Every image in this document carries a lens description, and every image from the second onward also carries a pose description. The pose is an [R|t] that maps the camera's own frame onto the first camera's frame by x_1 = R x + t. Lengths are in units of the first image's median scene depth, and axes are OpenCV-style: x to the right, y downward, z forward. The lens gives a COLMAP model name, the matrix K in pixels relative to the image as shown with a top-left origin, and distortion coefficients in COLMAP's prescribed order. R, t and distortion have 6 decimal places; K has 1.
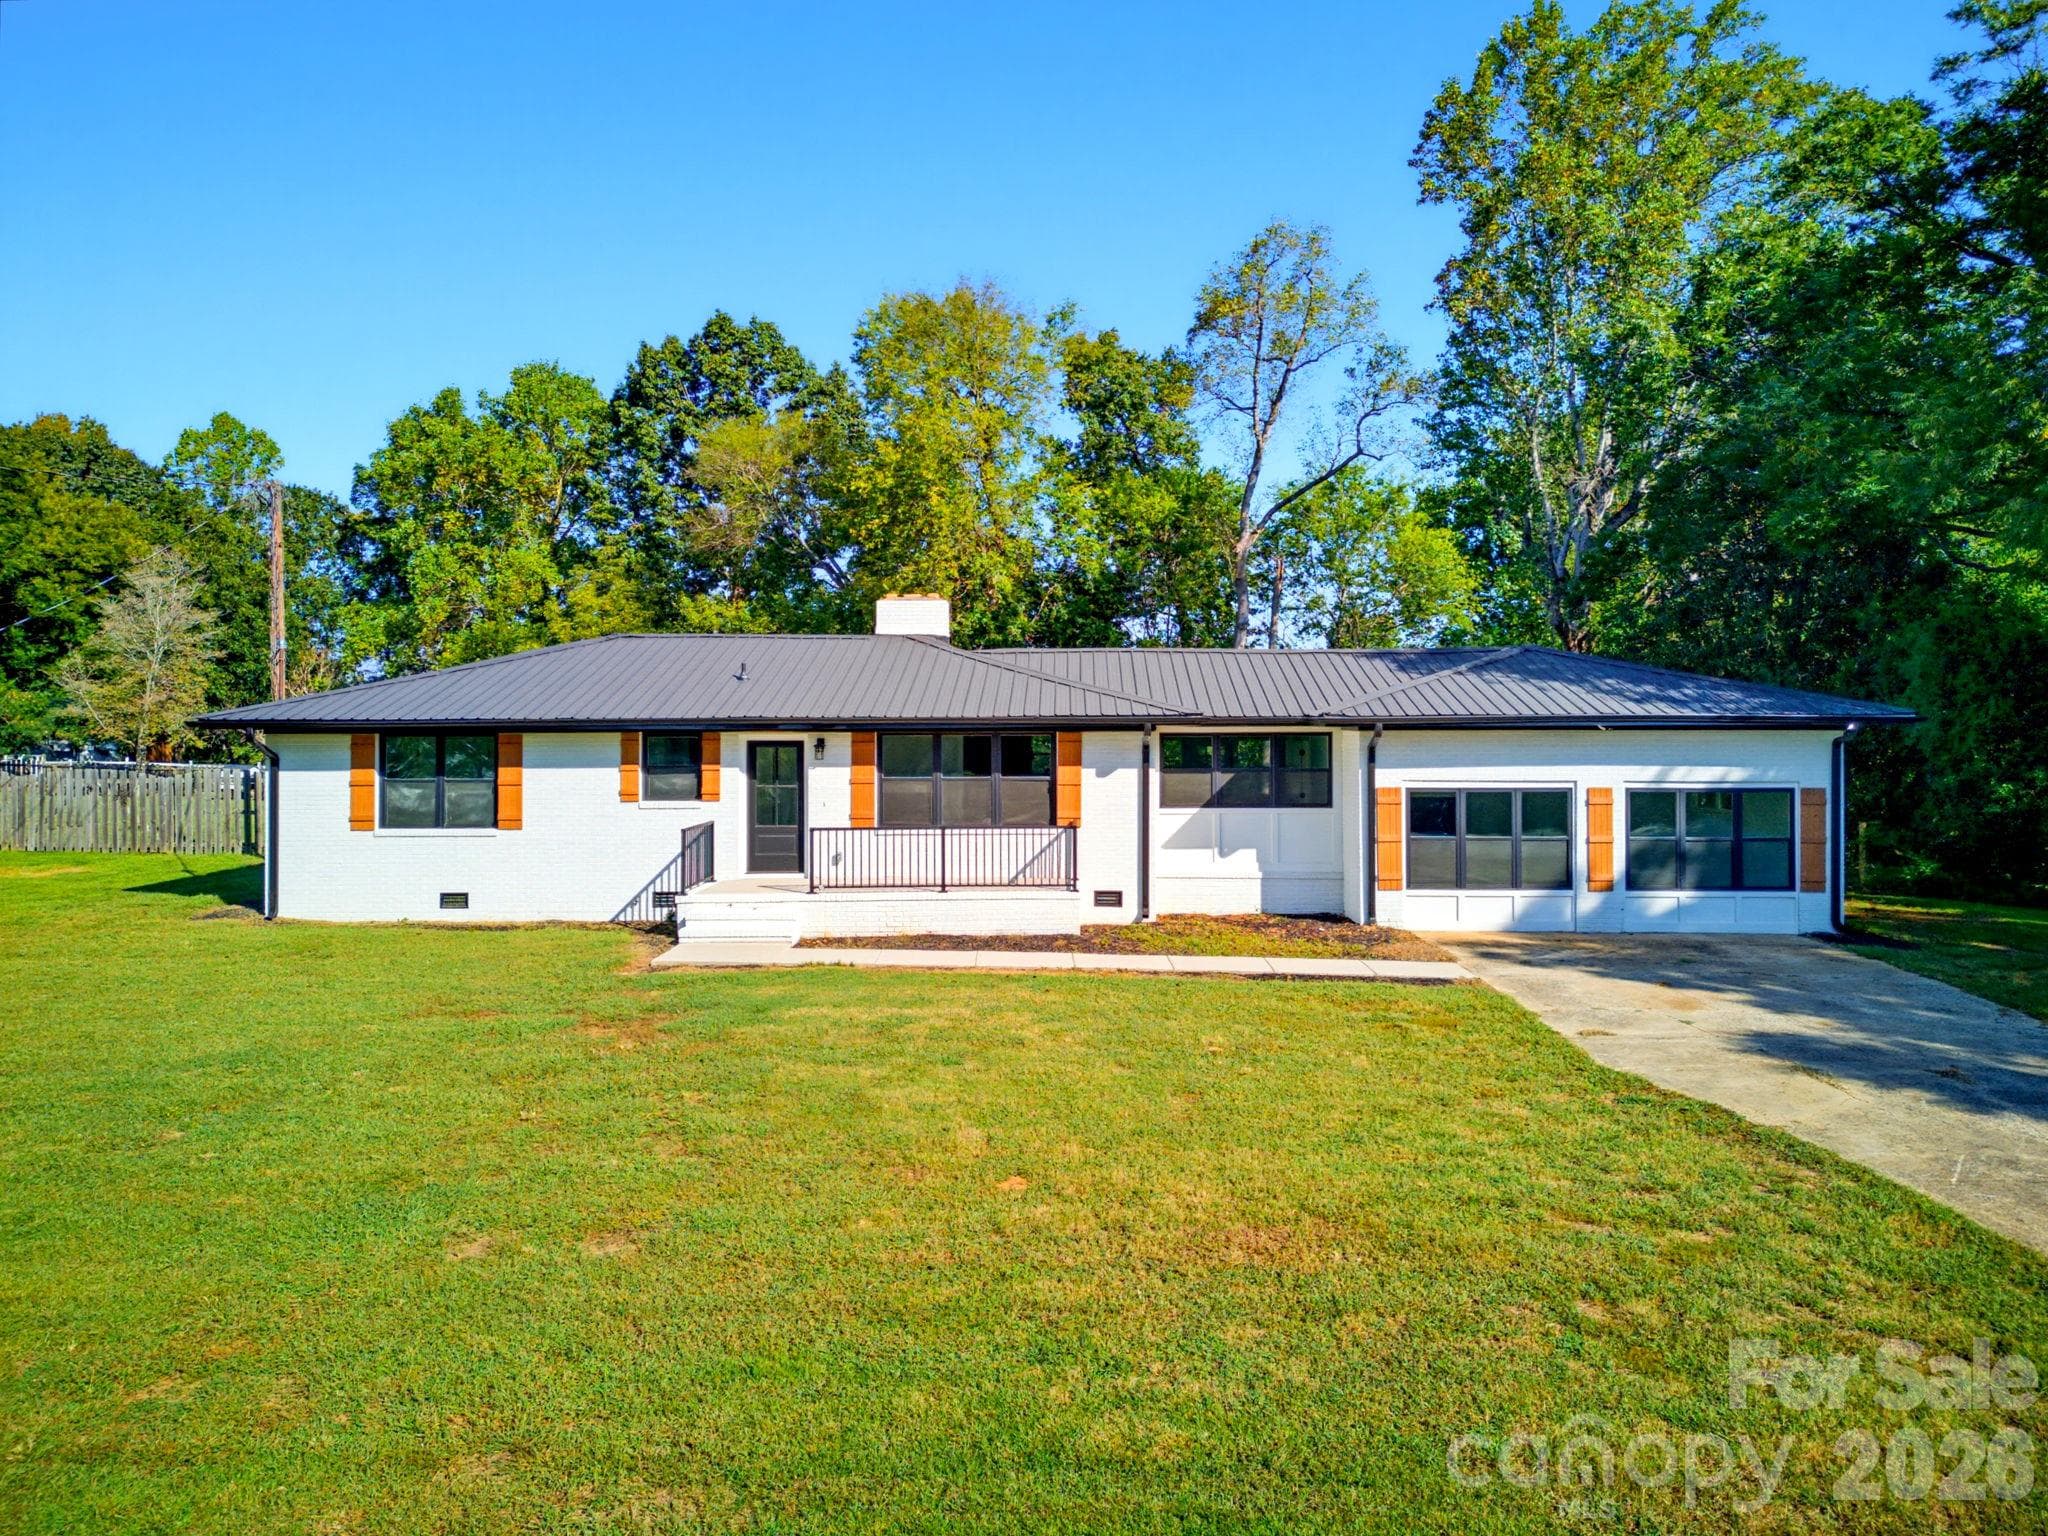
lens RADIAL K [[1482.5, 0, 1049.9], [0, 1482.5, 719.4], [0, 0, 1]] dist [0.065818, -0.000652]
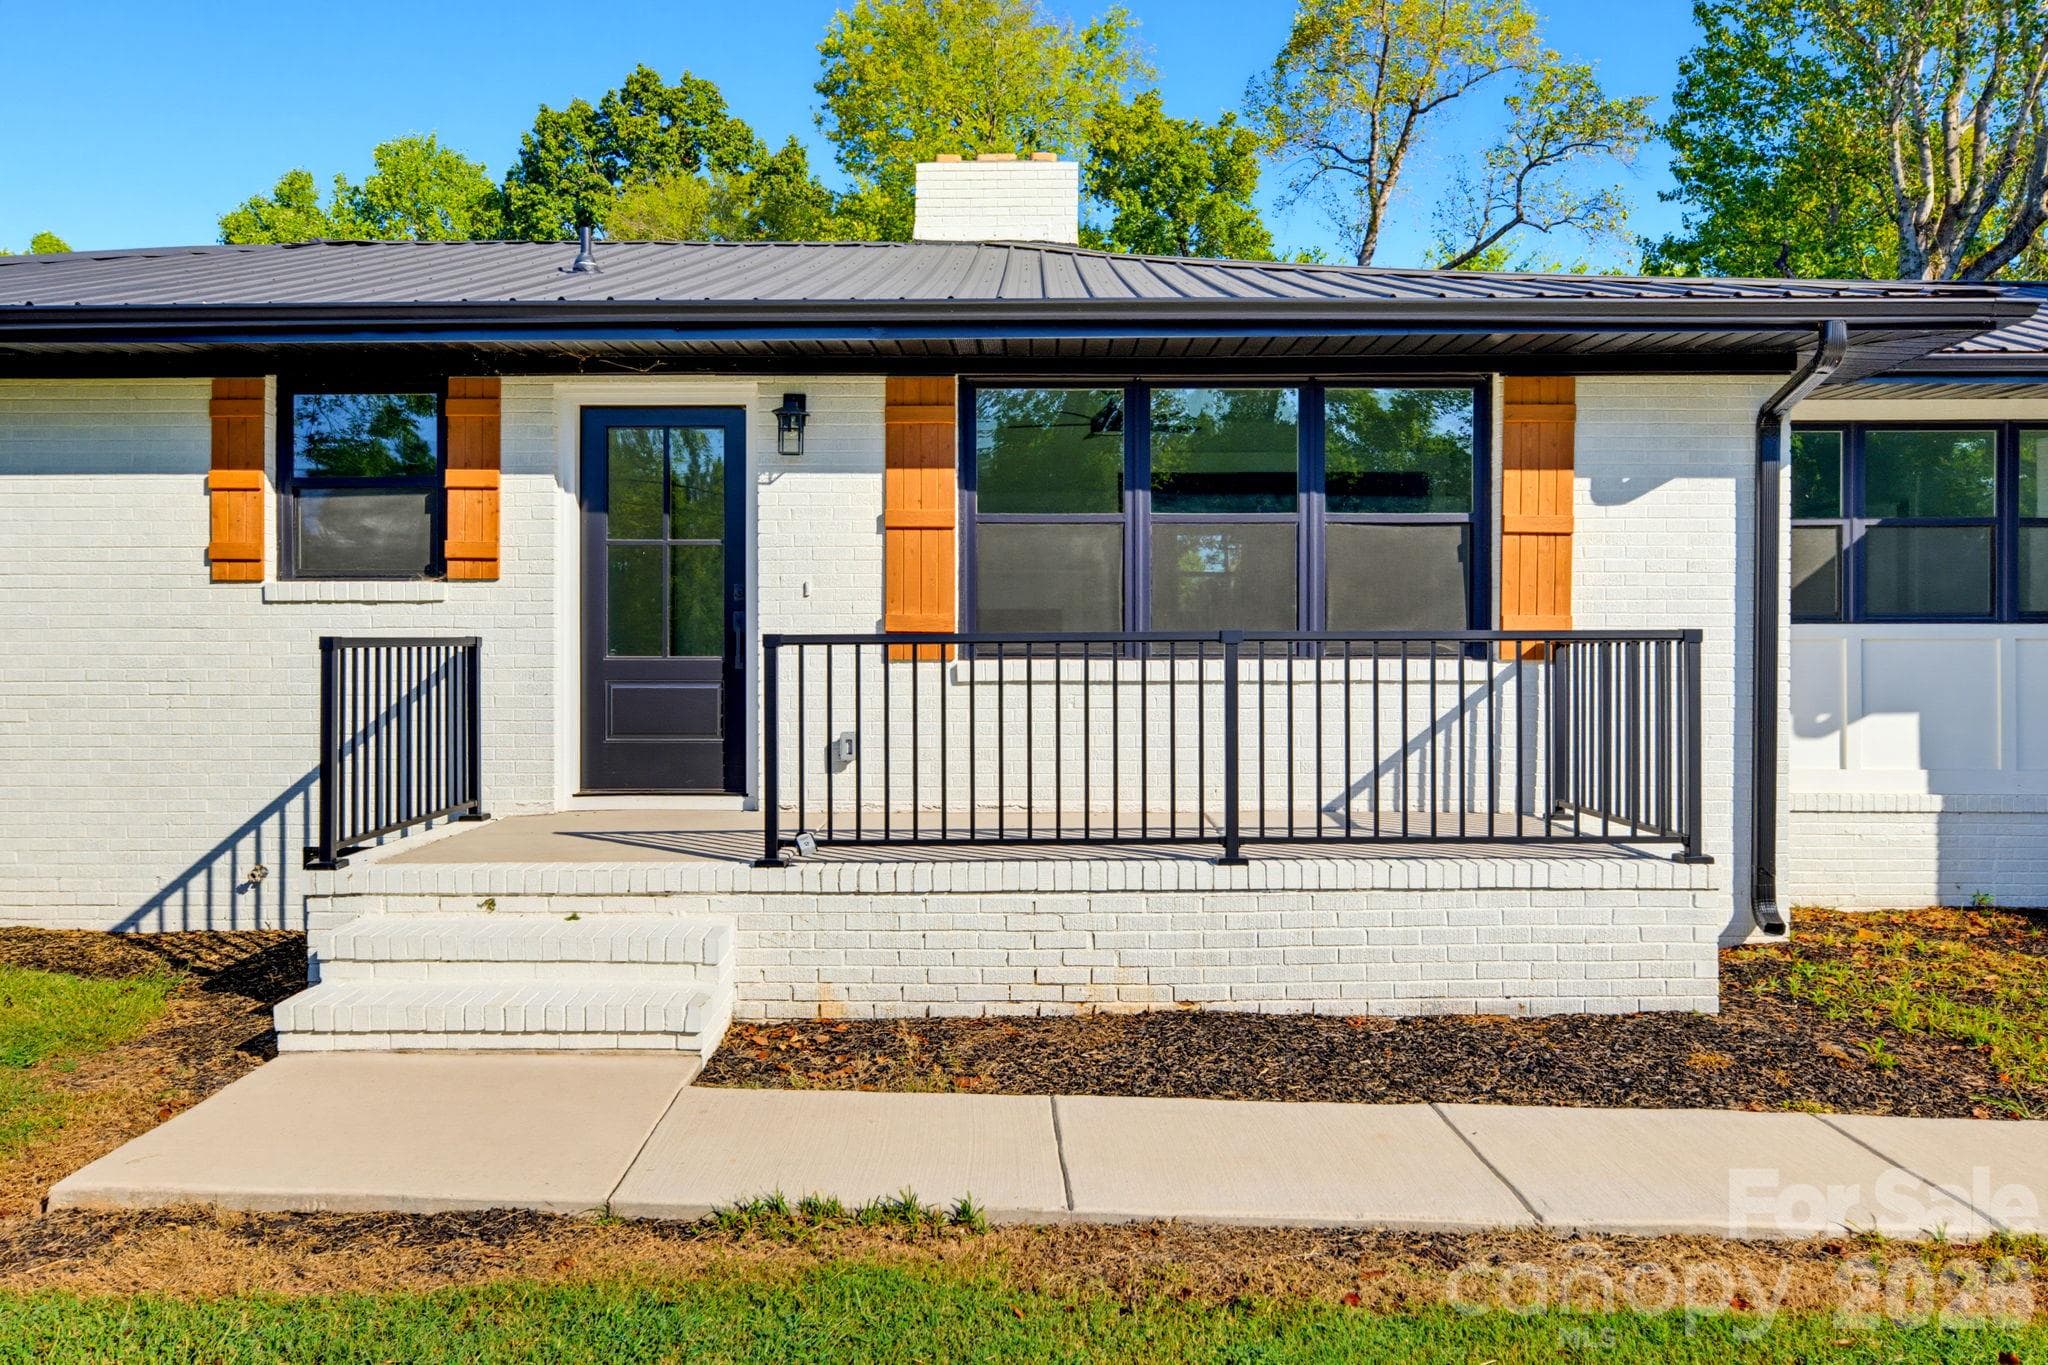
lens RADIAL K [[1530.6, 0, 1021.3], [0, 1530.6, 643.3], [0, 0, 1]] dist [-0.007750, -0.004380]
pose [[0.999916, 0.003765, 0.012421, -0.089835], [-0.003781, 0.999992, 0.001261, 0.057442], [-0.012416, -0.001308, 0.999922, 0.547037]]
